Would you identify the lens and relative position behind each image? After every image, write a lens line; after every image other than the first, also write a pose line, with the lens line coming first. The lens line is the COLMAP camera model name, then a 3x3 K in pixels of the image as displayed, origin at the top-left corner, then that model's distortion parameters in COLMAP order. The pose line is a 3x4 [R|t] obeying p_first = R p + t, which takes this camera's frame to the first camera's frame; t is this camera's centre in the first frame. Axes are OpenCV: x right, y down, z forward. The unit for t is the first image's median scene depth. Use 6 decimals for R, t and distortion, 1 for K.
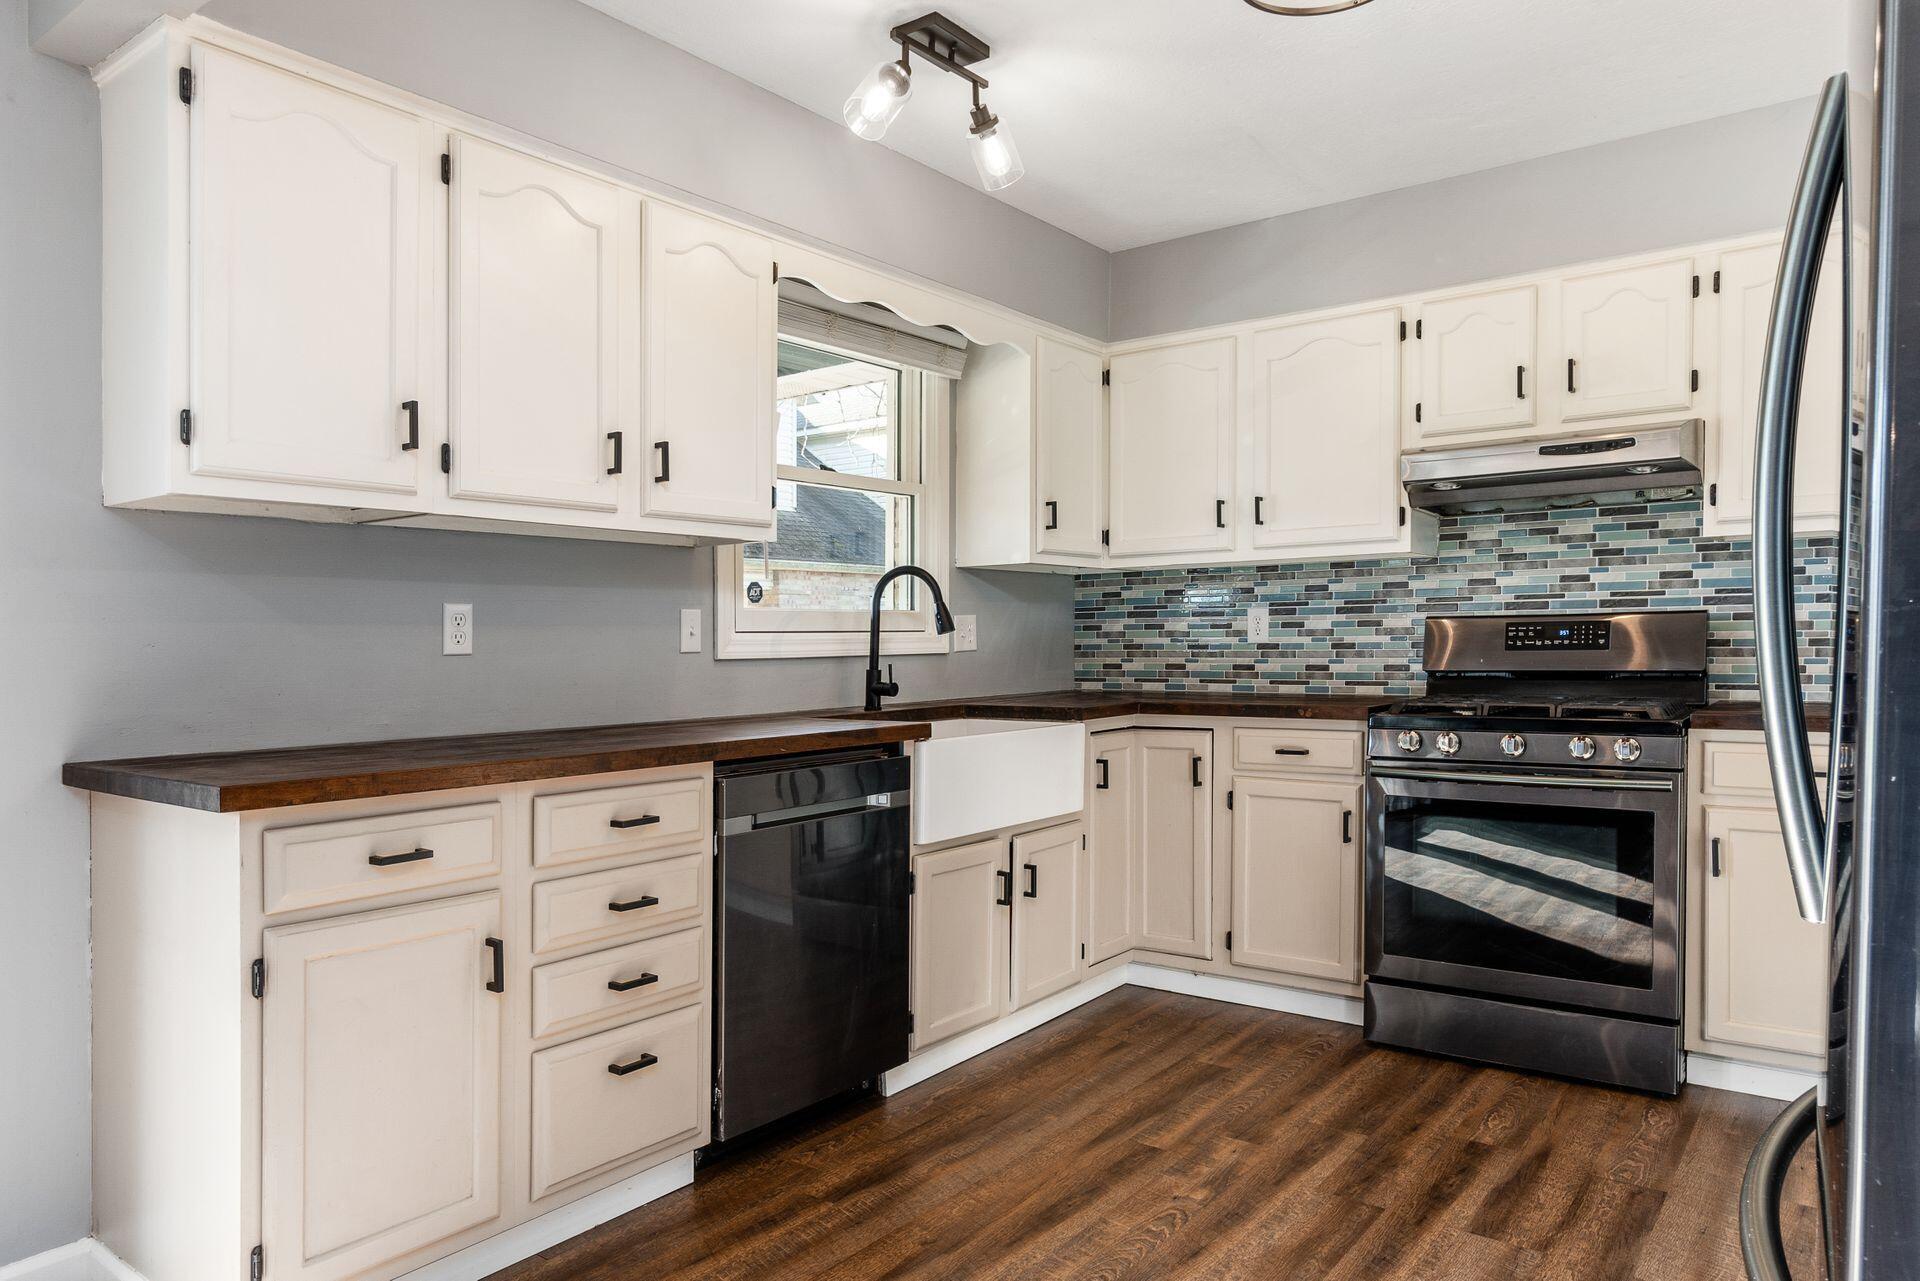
lens RADIAL K [[1261.8, 0, 963.8], [0, 1261.8, 654.2], [0, 0, 1]] dist [-0.006523, -0.001457]
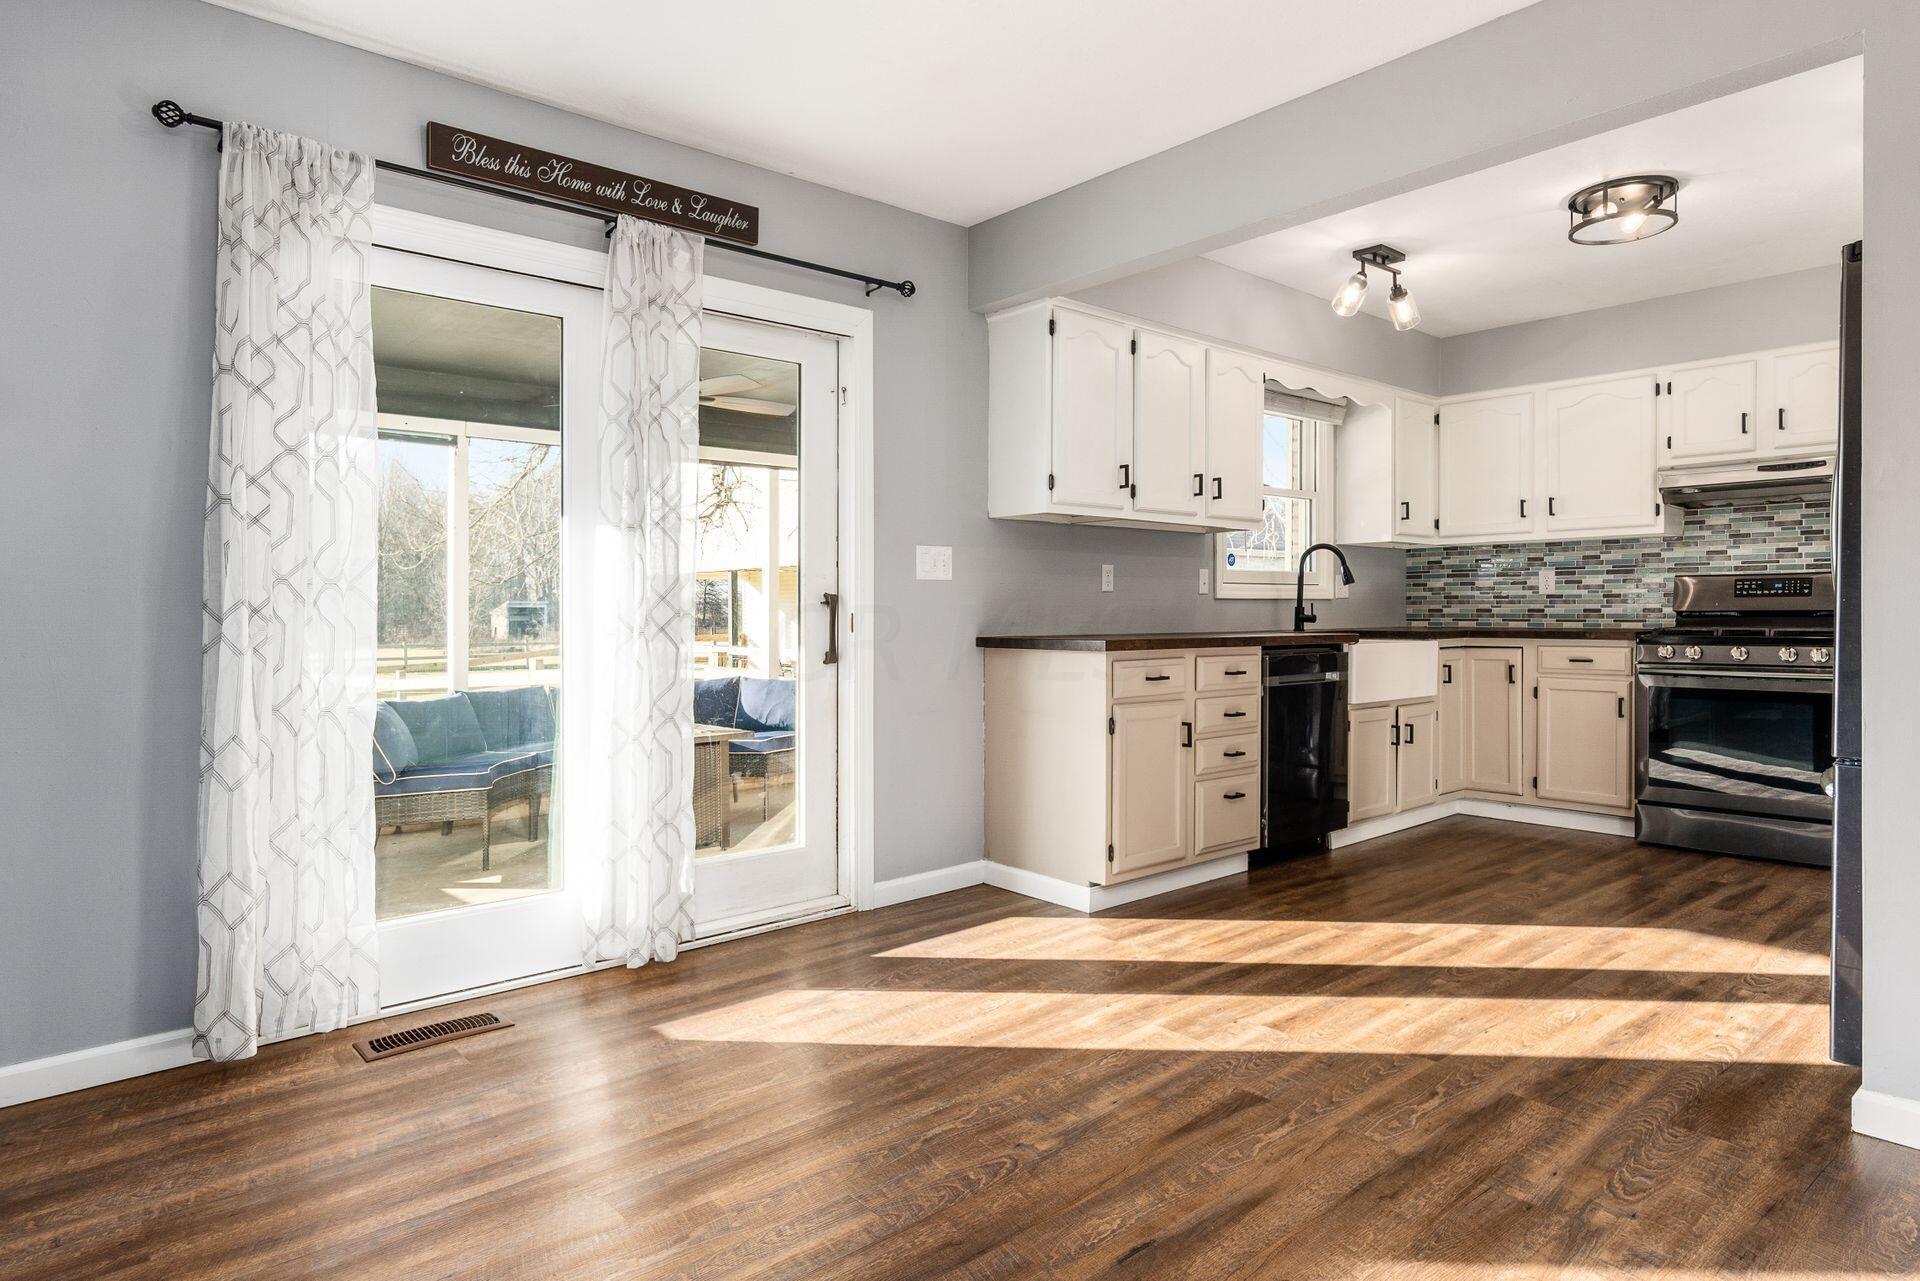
lens RADIAL K [[1131.1, 0, 925.4], [0, 1131.1, 593.2], [0, 0, 1]] dist [0.000117, 0.000652]
pose [[0.975960, 0.004835, -0.217895, -0.232749], [-0.010573, 0.999627, -0.025173, 0.037969], [0.217692, 0.026872, 0.975648, -0.561796]]
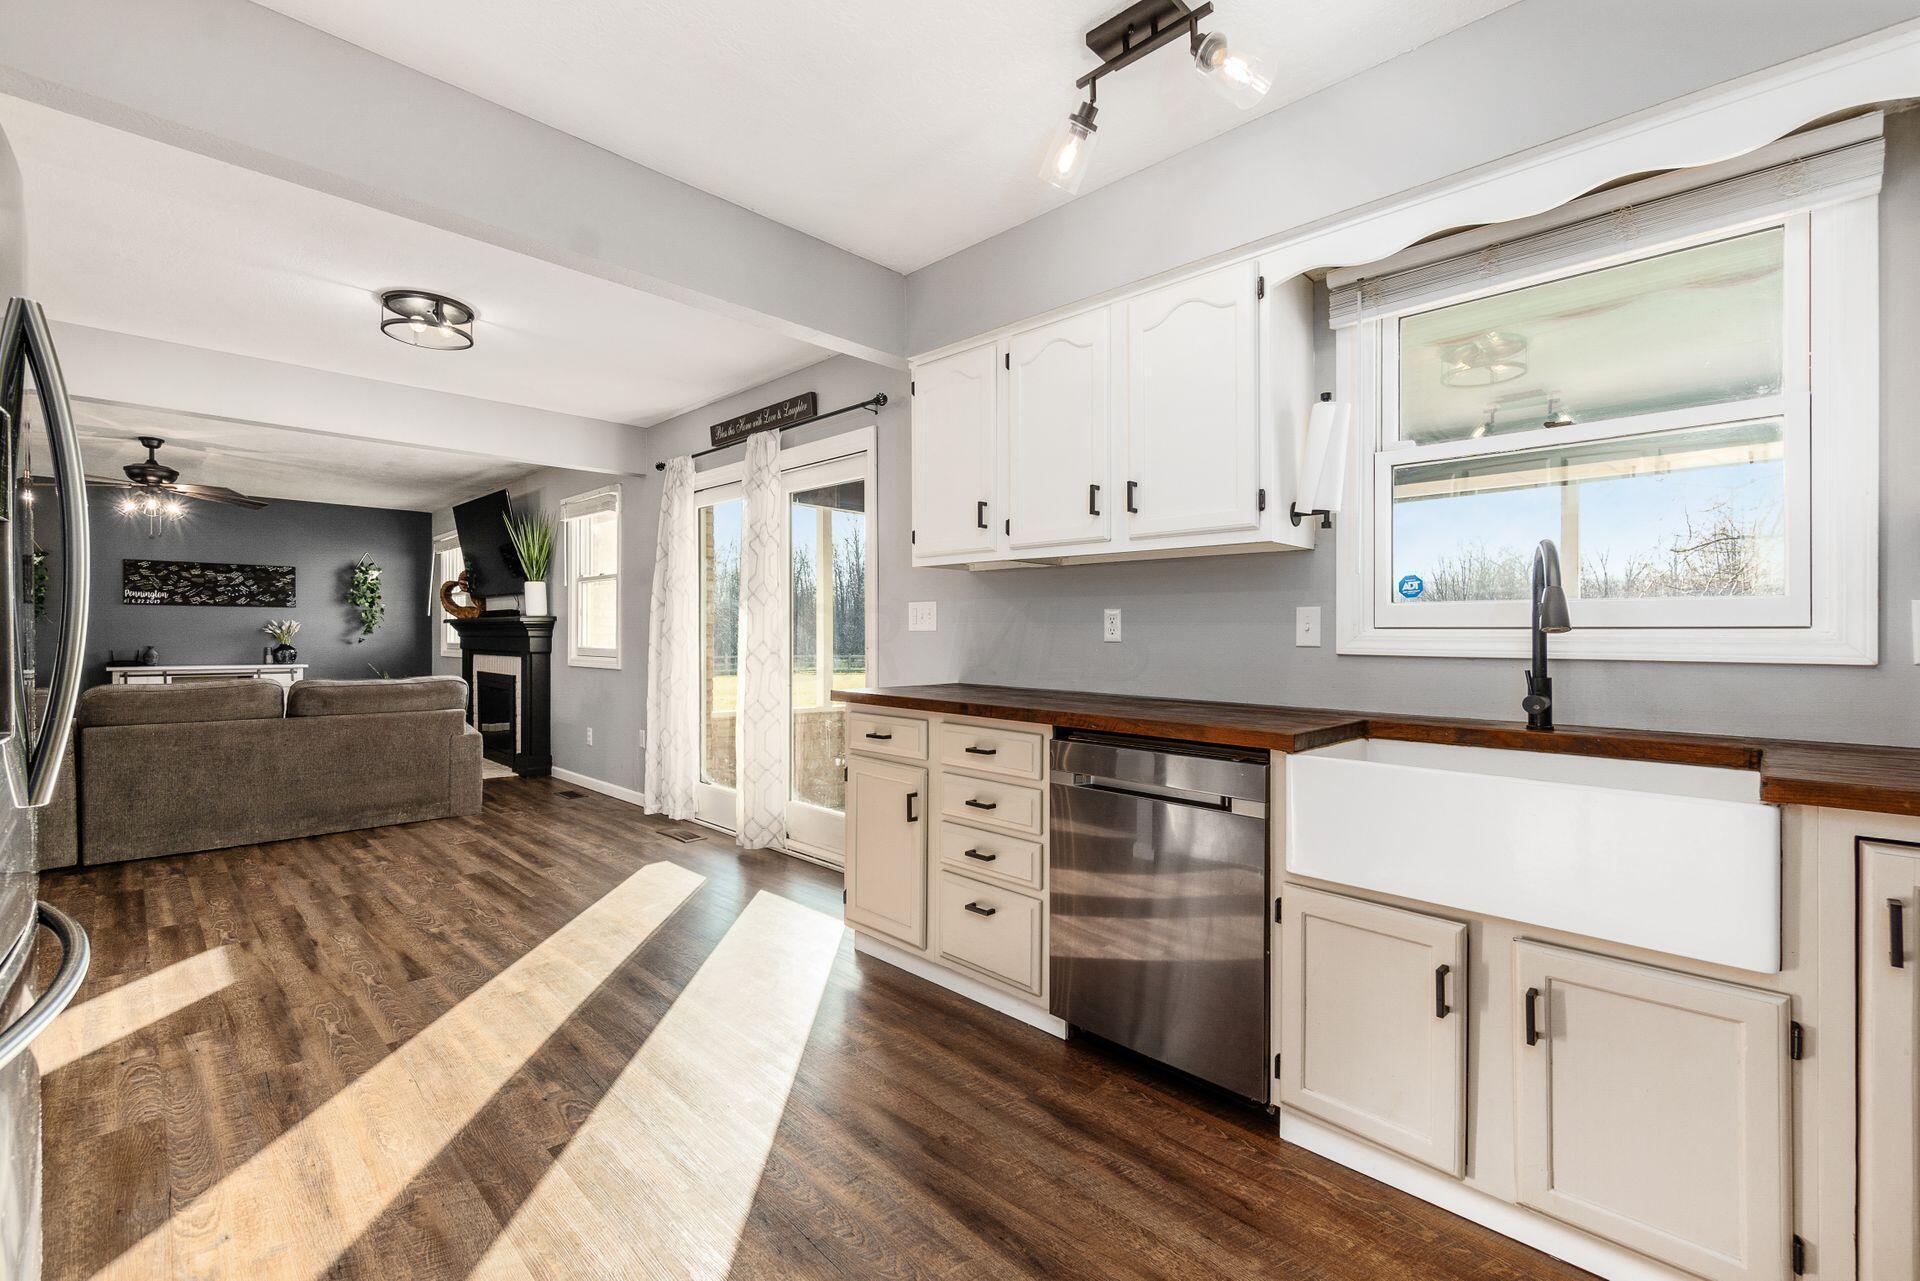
lens RADIAL K [[809.6, 0, 930.9], [0, 809.6, 622.7], [0, 0, 1]] dist [-0.002971, -0.000069]
pose [[-0.145066, 0.001489, -0.989421, 0.484402], [-0.014777, 0.999884, 0.003671, -0.018412], [0.989312, 0.015153, -0.145027, 0.721313]]
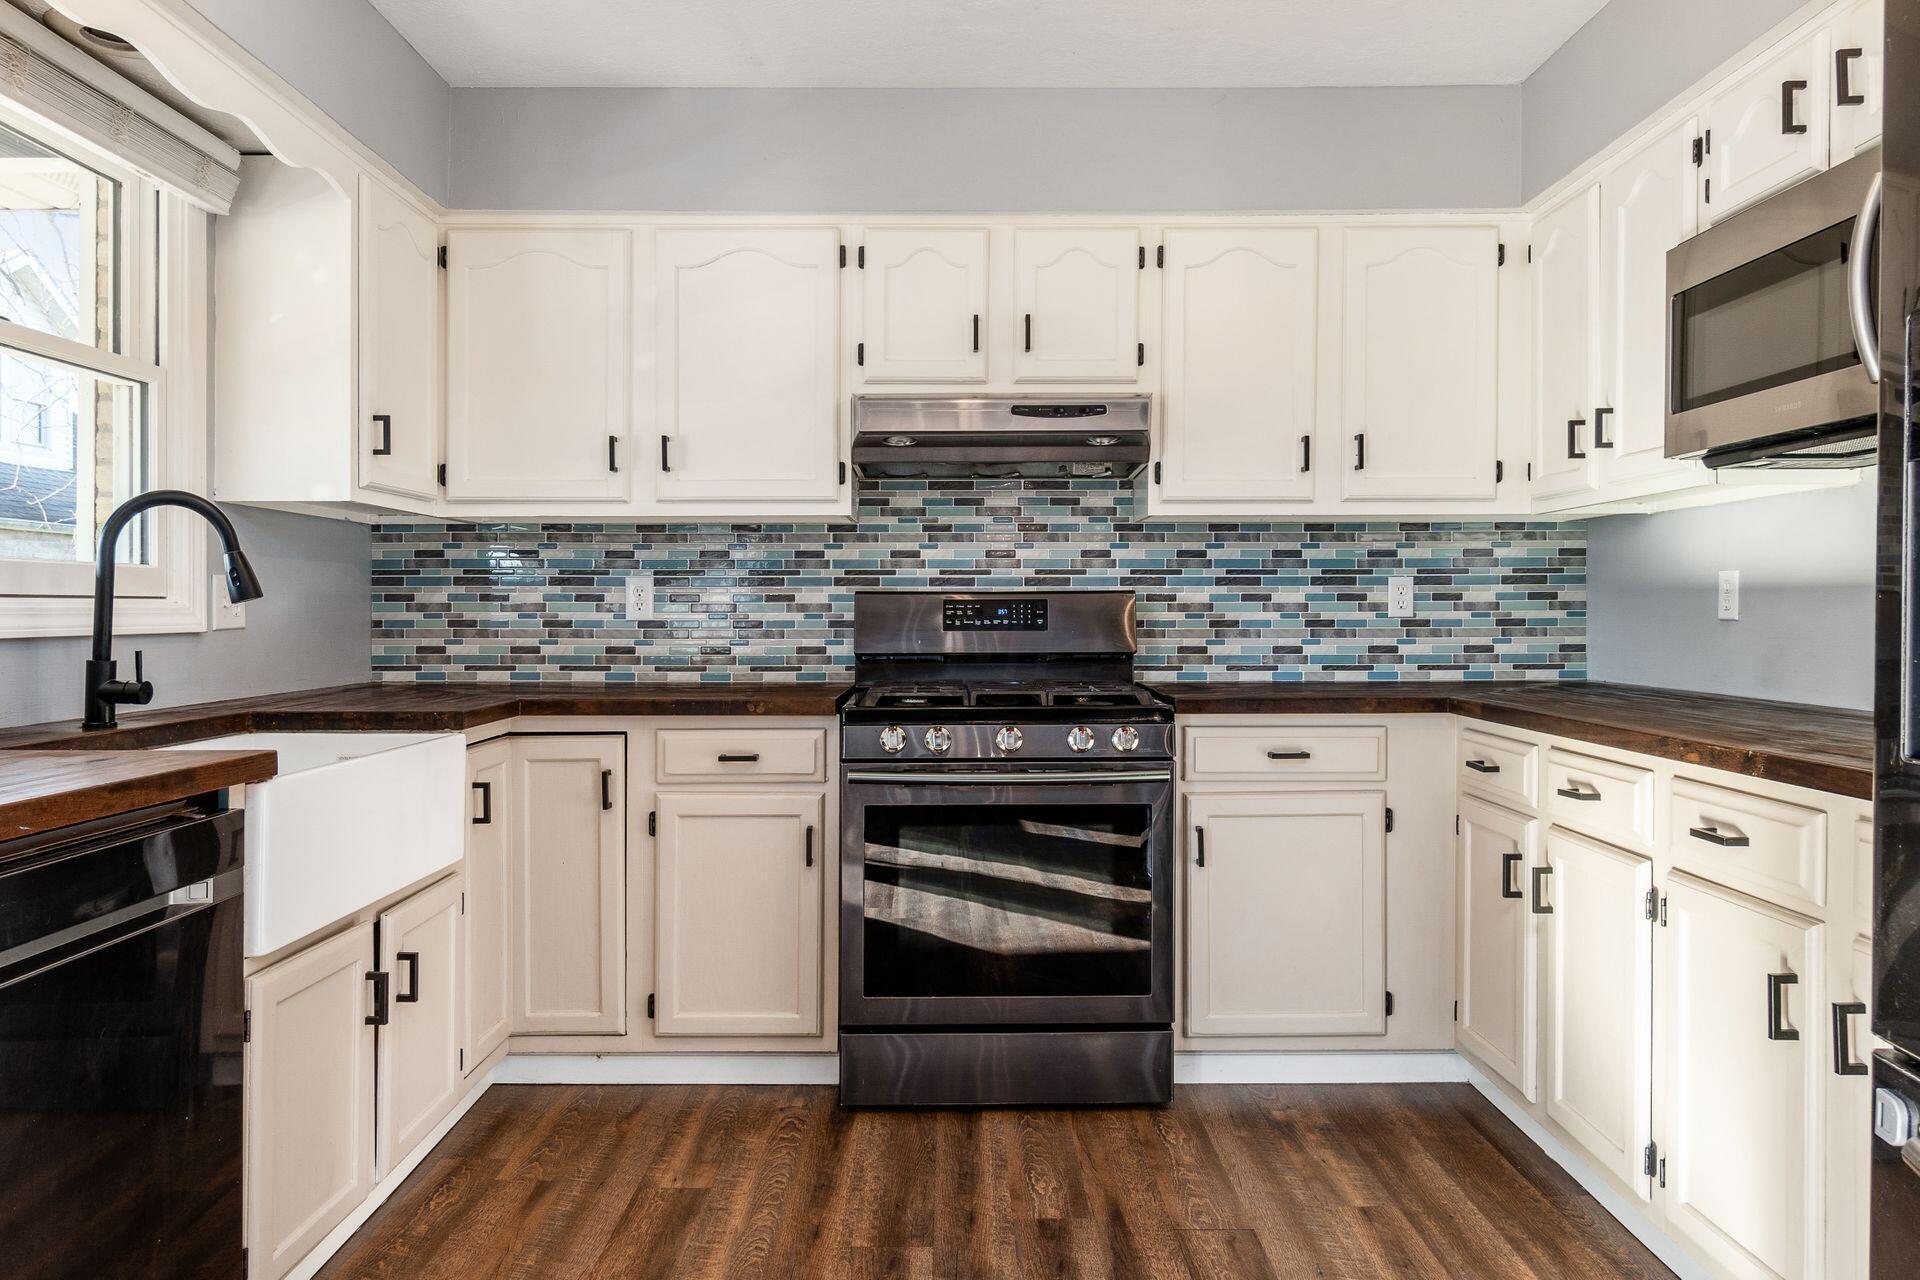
lens RADIAL K [[1269.9, 0, 961.1], [0, 1269.9, 633.1], [0, 0, 1]] dist [-0.001556, -0.000213]
pose [[0.794668, 0.001408, 0.607043, -0.115810], [-0.002456, 0.999997, 0.000896, -0.002178], [-0.607039, -0.002203, 0.794669, 0.281209]]
